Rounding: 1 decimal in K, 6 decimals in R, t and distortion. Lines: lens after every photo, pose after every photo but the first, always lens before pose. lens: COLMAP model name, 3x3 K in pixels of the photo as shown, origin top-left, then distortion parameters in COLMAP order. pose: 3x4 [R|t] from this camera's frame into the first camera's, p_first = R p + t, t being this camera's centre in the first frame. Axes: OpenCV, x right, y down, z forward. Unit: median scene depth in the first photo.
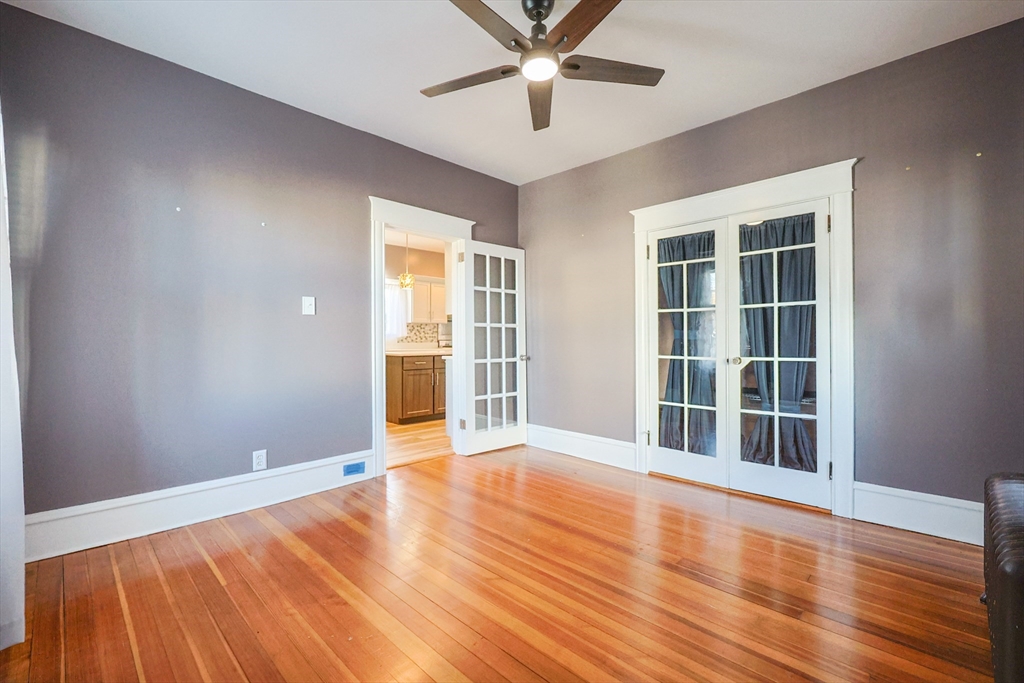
lens RADIAL K [[436.7, 0, 522.4], [0, 436.7, 335.5], [0, 0, 1]] dist [0.001654, 0.000266]
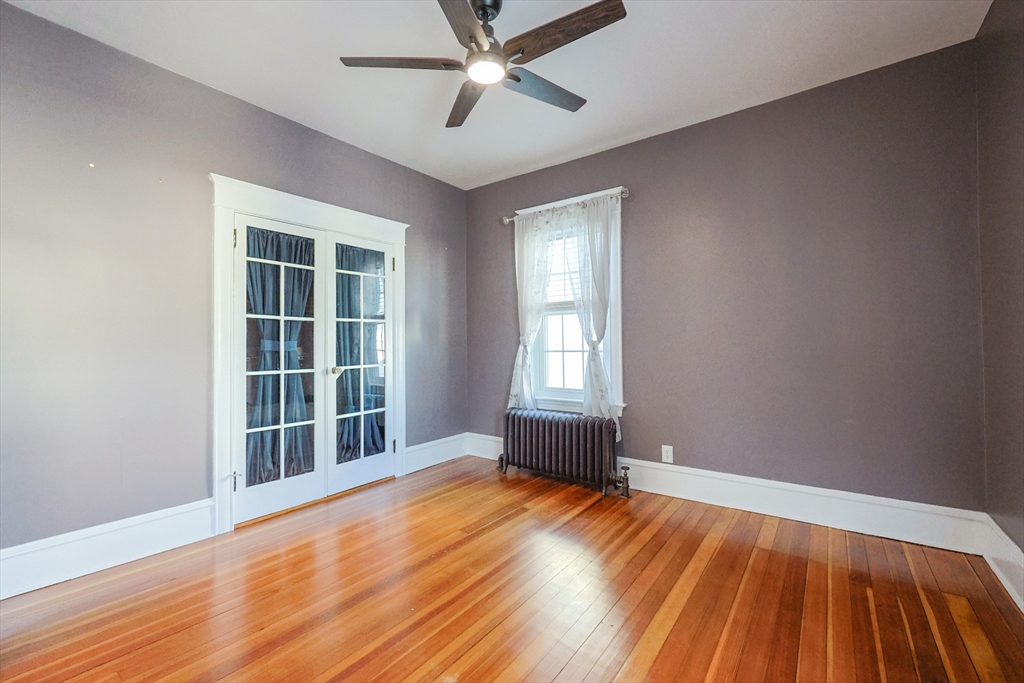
lens RADIAL K [[436.7, 0, 522.4], [0, 436.7, 335.5], [0, 0, 1]] dist [0.001654, 0.000266]
pose [[-0.128655, 0.028393, 0.991283, -0.598850], [0.008982, 0.999582, -0.027465, 0.006621], [-0.991649, 0.005370, -0.128857, 0.671237]]
